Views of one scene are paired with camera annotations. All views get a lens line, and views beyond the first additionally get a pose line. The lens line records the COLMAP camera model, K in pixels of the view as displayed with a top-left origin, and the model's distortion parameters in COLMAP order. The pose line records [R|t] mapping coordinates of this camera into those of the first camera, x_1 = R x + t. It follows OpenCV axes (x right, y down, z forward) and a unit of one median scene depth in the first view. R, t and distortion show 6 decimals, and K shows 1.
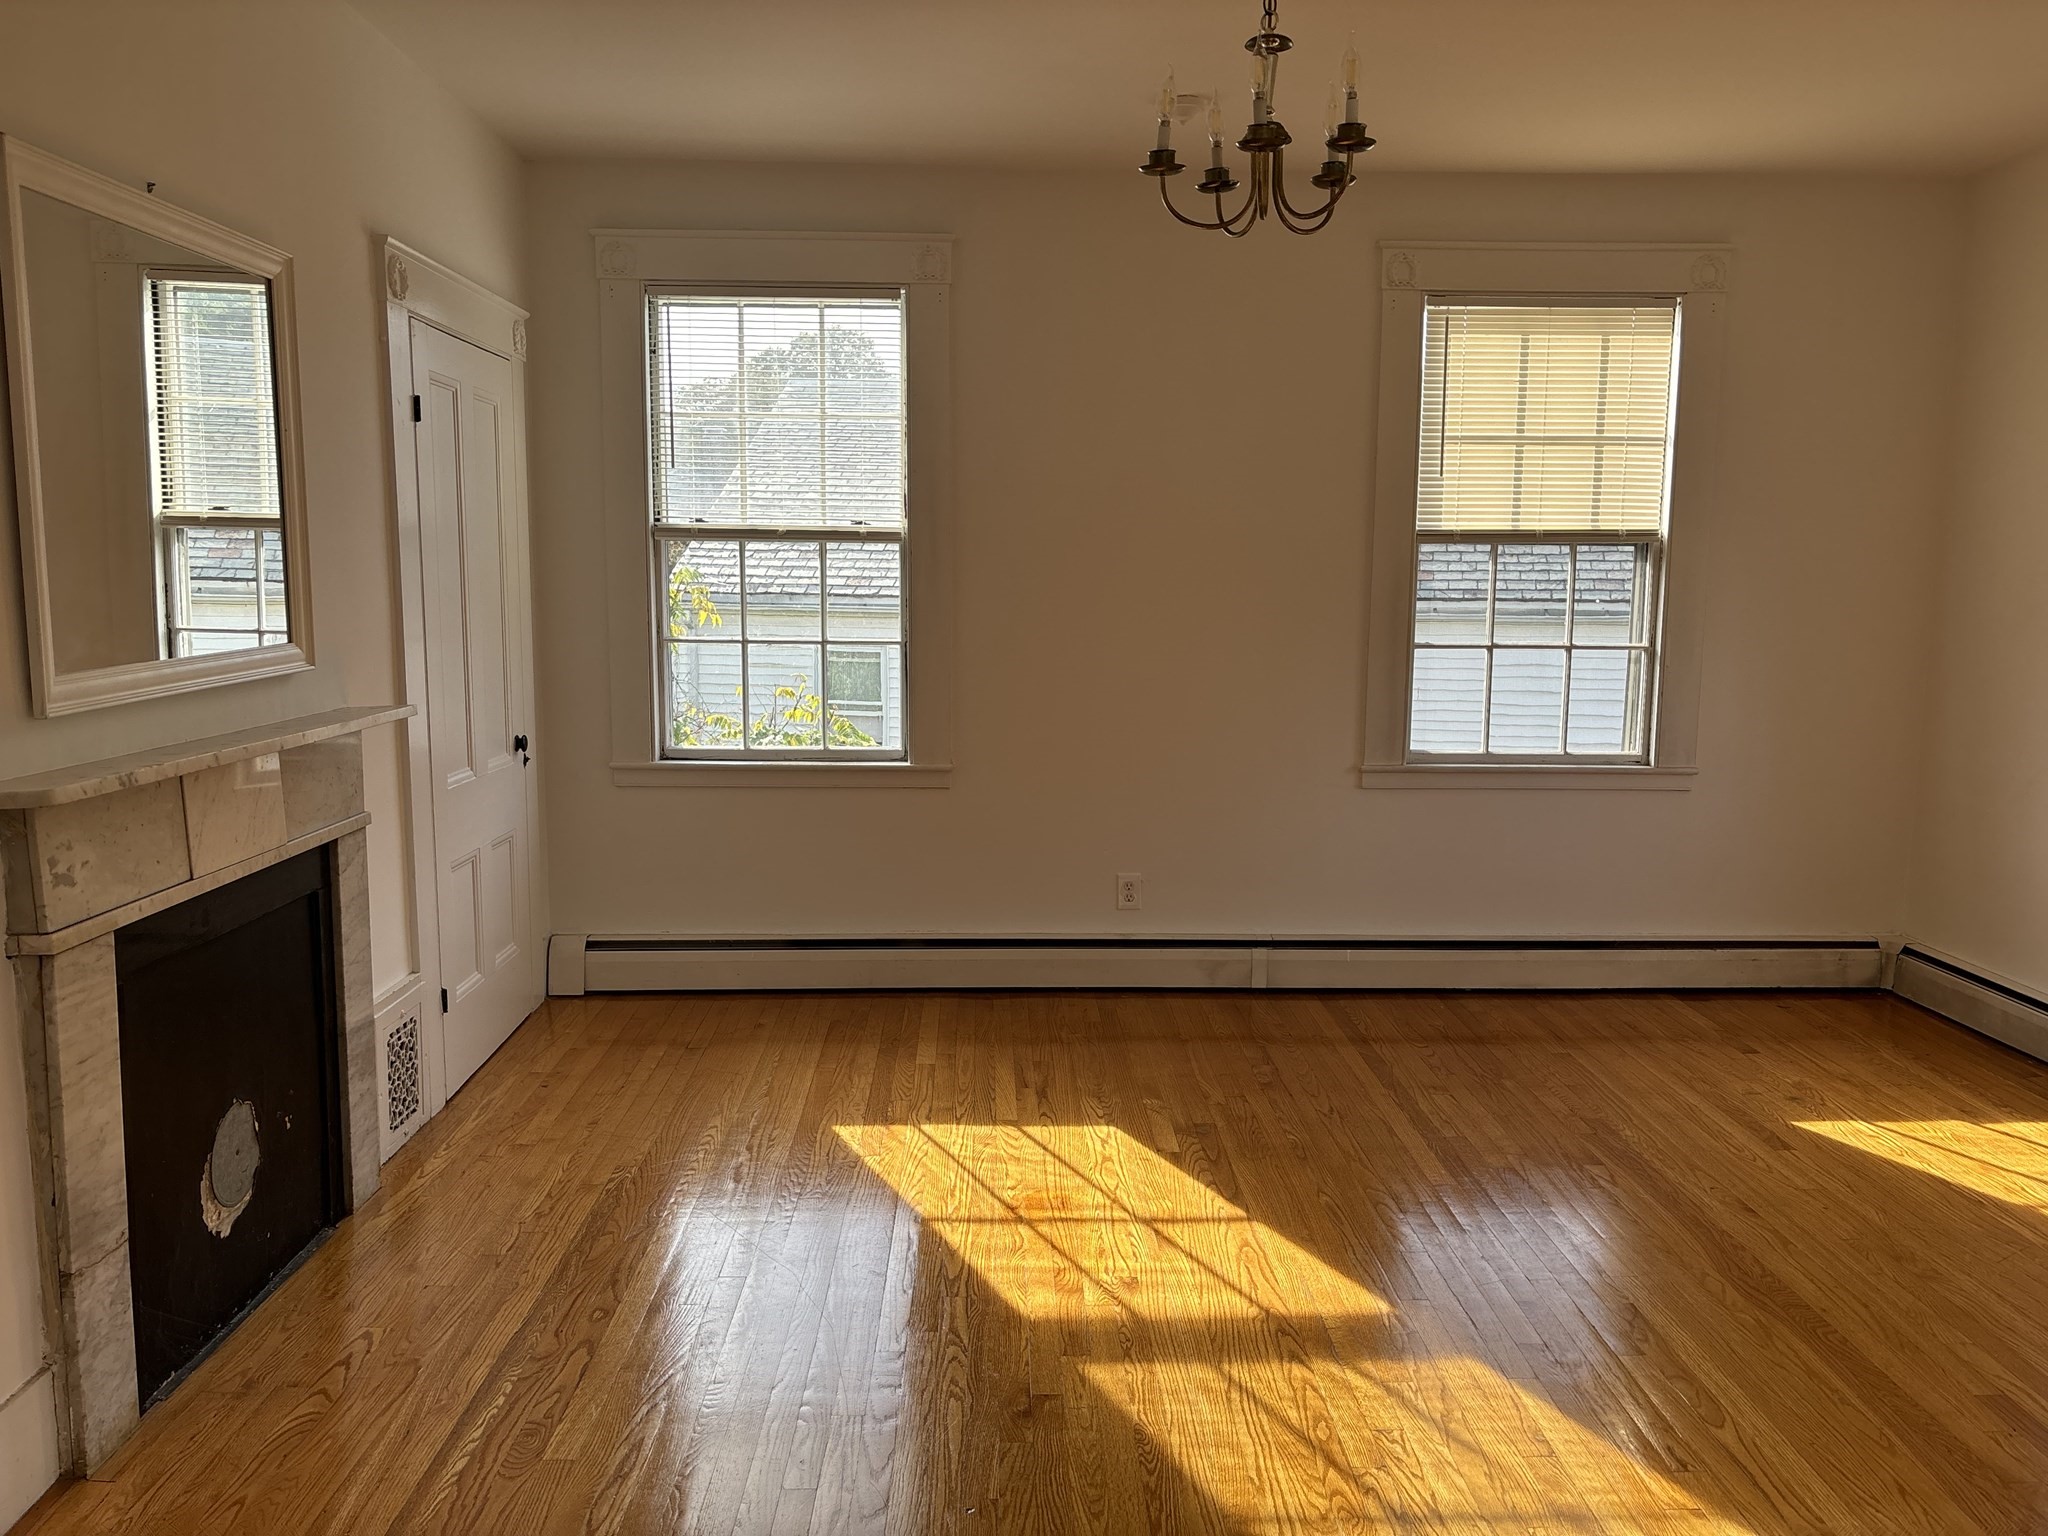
lens RADIAL K [[1530.6, 0, 1037.3], [0, 1530.6, 773.0], [0, 0, 1]] dist [0.087497, -0.107843]
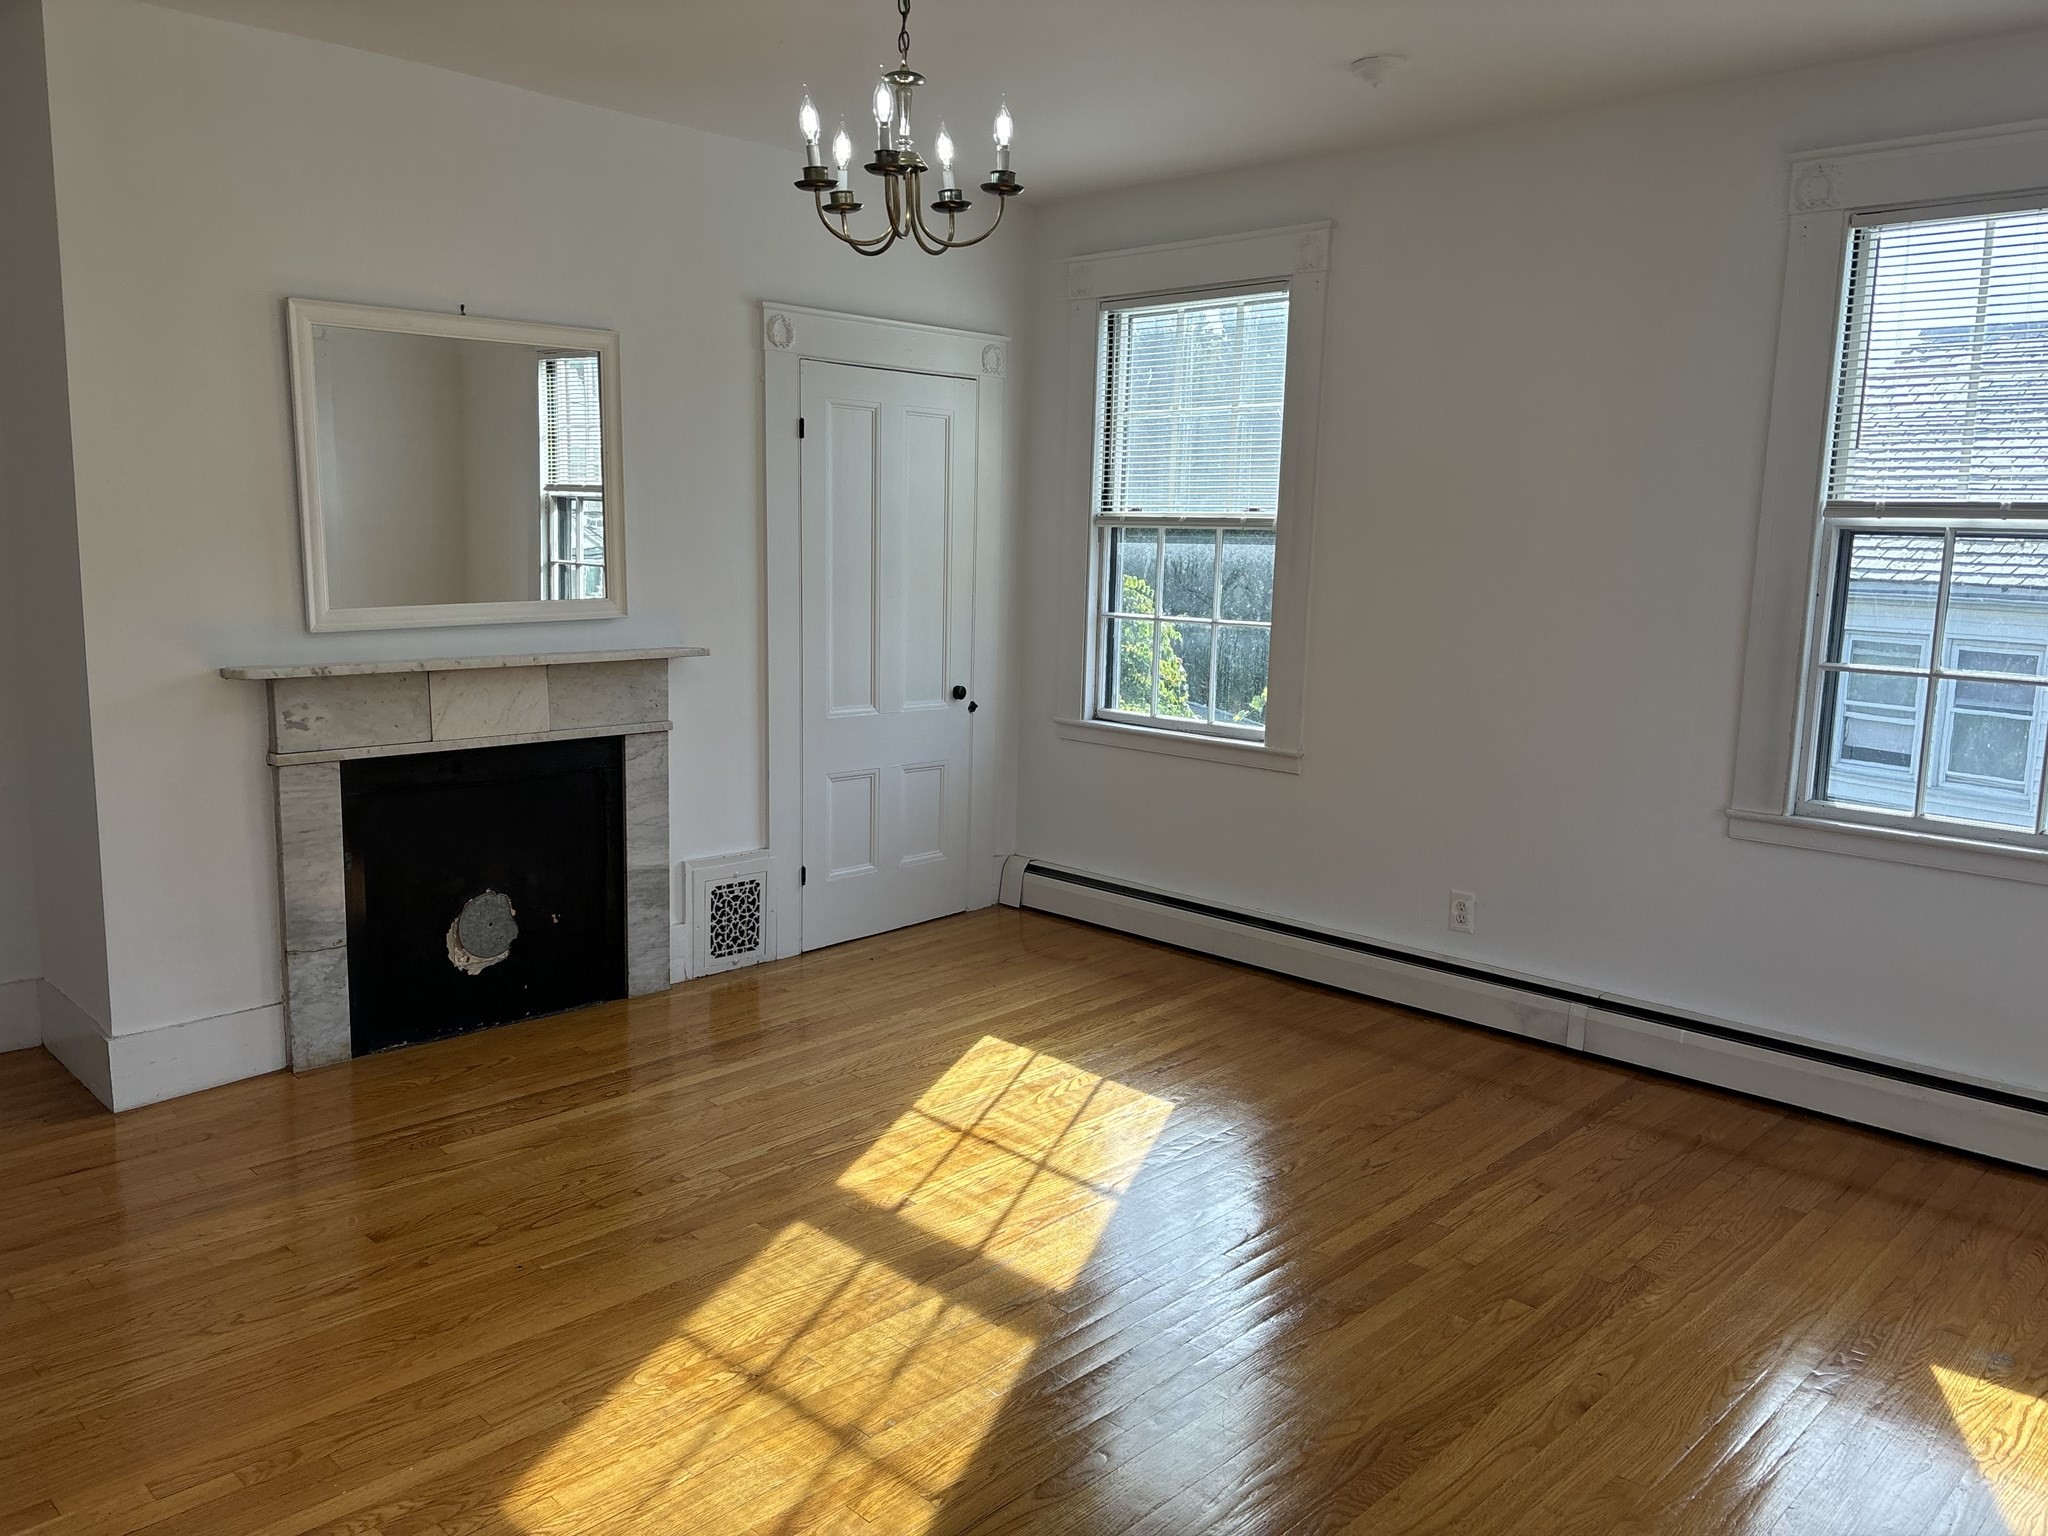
lens RADIAL K [[1530.6, 0, 1037.3], [0, 1530.6, 773.0], [0, 0, 1]] dist [0.087497, -0.107843]
pose [[0.695971, 0.122315, -0.707575, 0.573439], [-0.110407, 0.991896, 0.062868, -0.038155], [0.709531, 0.034367, 0.703836, 0.180524]]
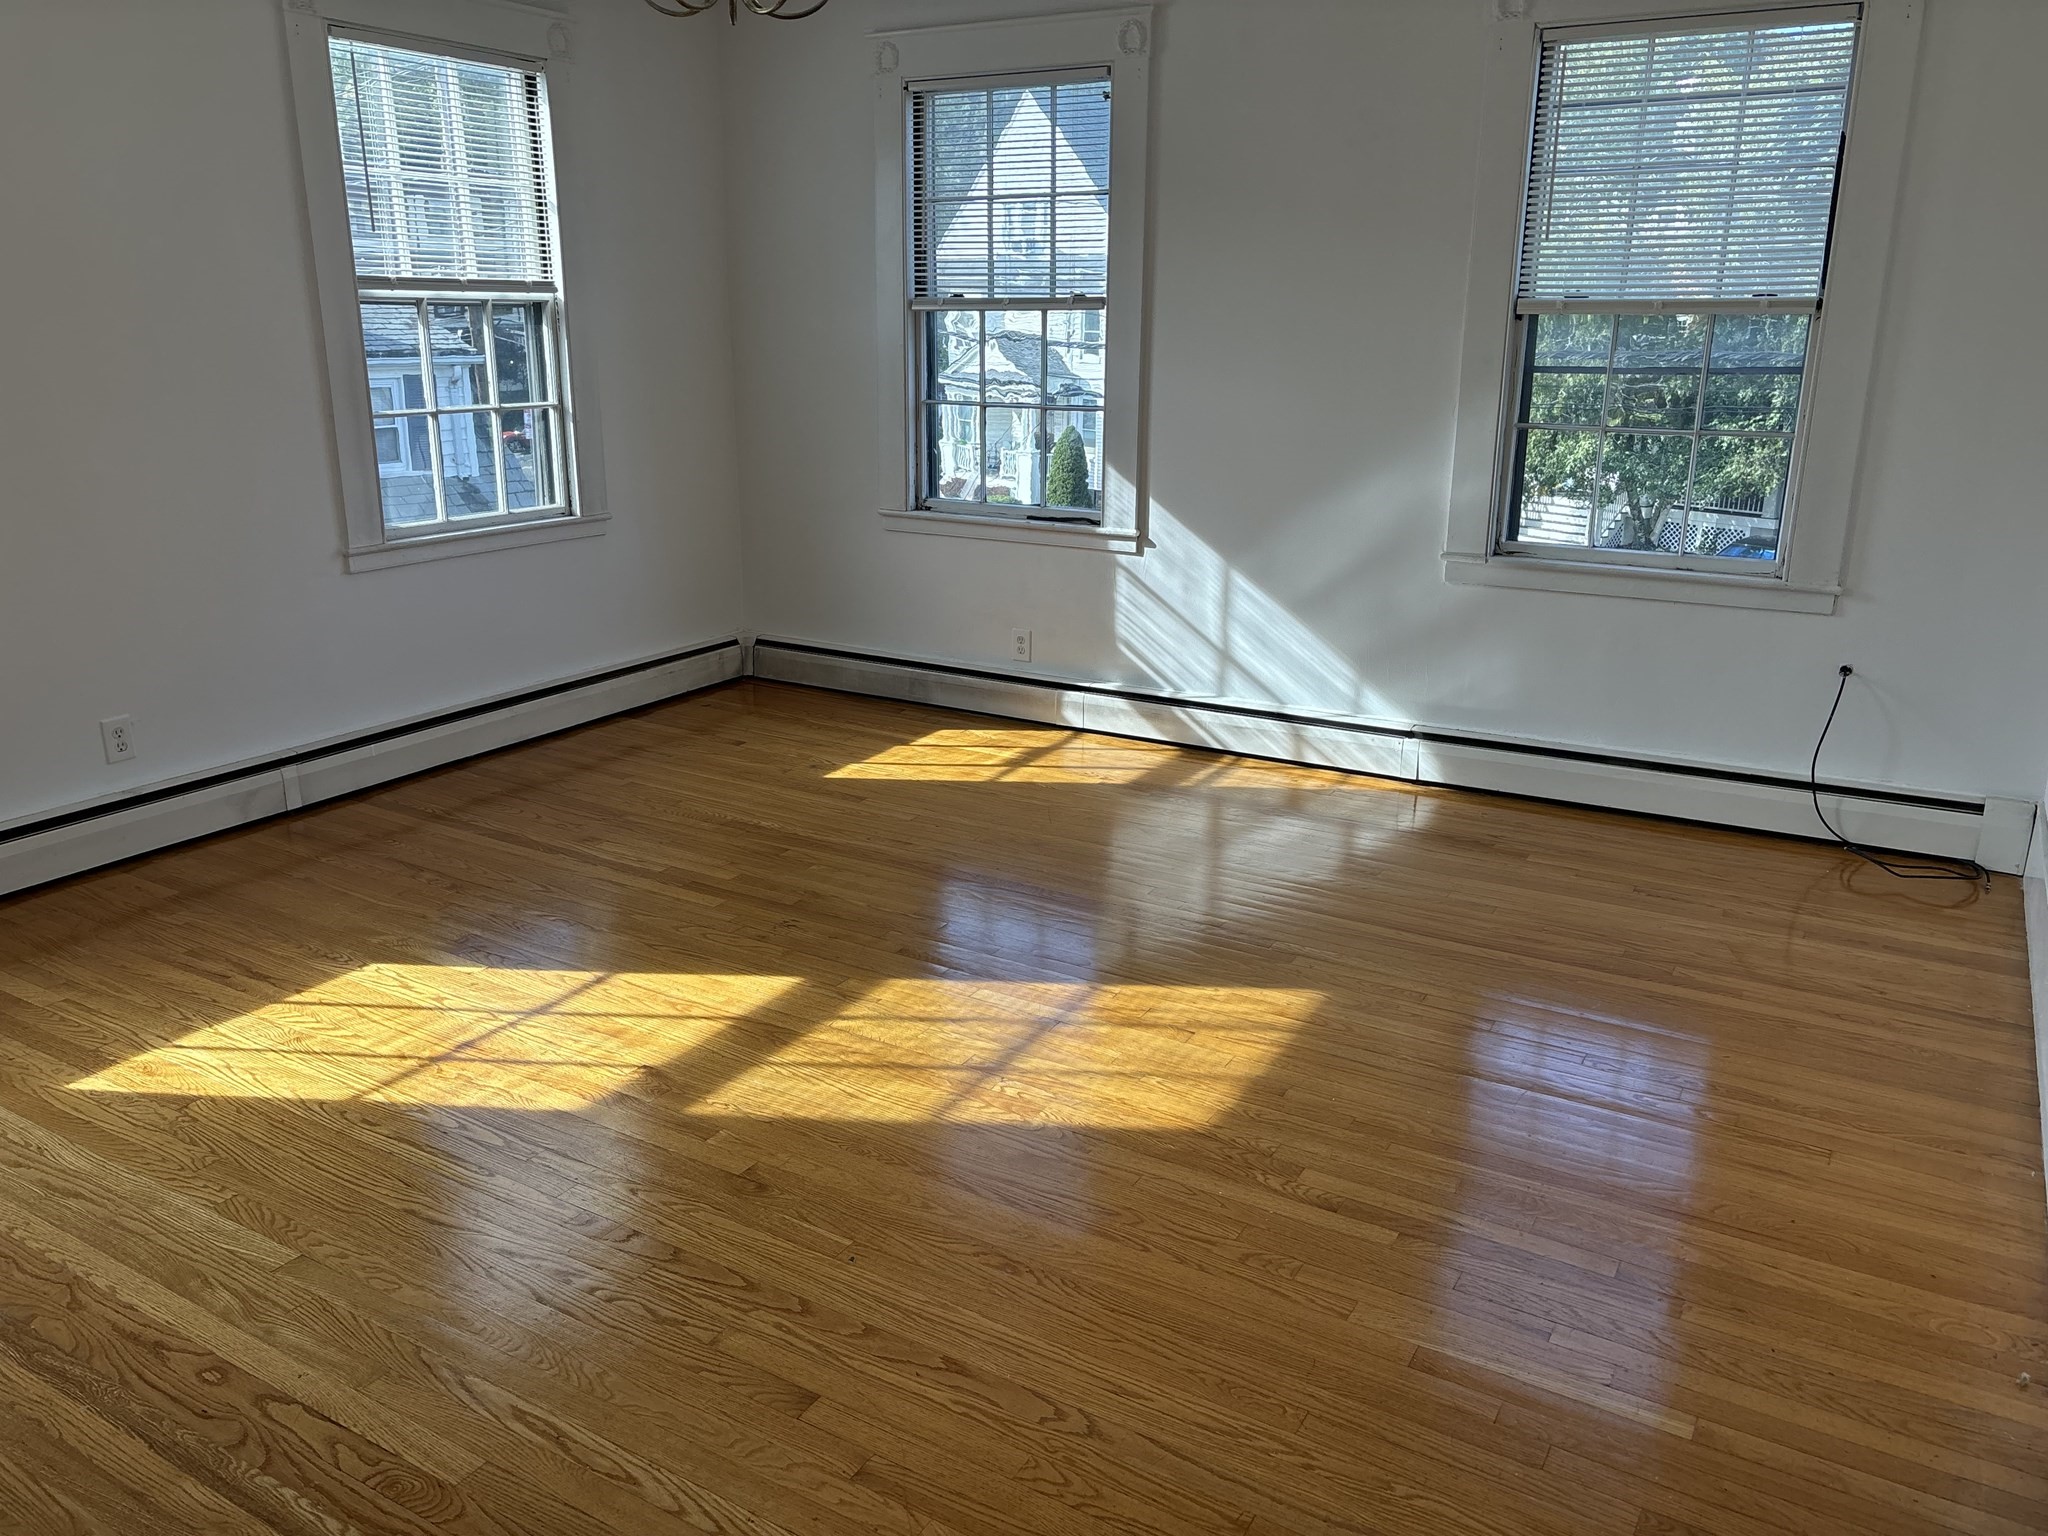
lens RADIAL K [[1530.6, 0, 1037.3], [0, 1530.6, 773.0], [0, 0, 1]] dist [0.087497, -0.107843]
pose [[0.509211, -0.245009, 0.825030, -0.431166], [0.109628, 0.969279, 0.220183, -0.037836], [-0.853631, -0.021673, 0.520427, 0.155195]]
